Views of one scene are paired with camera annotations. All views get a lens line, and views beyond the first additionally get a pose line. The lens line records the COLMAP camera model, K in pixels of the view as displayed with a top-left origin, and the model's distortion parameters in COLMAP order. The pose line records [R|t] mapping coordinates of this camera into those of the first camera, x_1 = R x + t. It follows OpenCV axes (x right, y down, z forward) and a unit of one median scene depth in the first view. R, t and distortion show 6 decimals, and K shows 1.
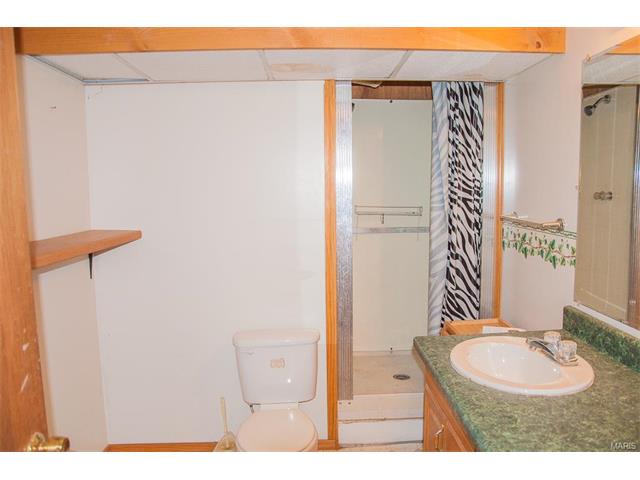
lens RADIAL K [[502.5, 0, 320.0], [0, 502.5, 240.0], [0, 0, 1]] dist [-0.154126, 0.117004]
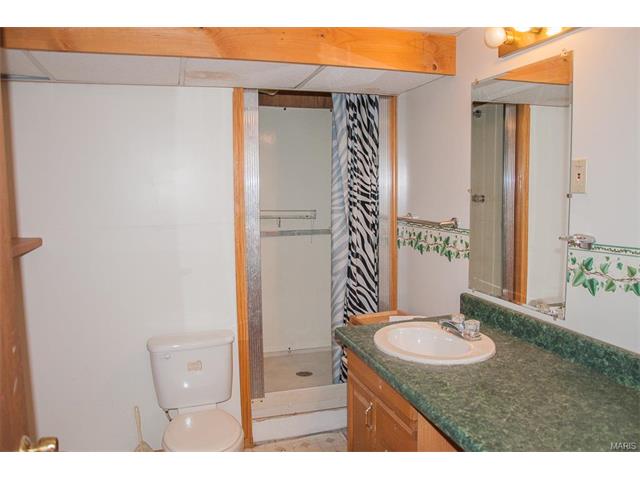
lens RADIAL K [[517.6, 0, 320.0], [0, 517.6, 240.0], [0, 0, 1]] dist [-0.149394, 0.128442]
pose [[0.963689, -0.023397, 0.266001, -0.107159], [0.026994, 0.999587, -0.009872, 0.009288], [-0.265660, 0.016694, 0.963922, -0.065417]]
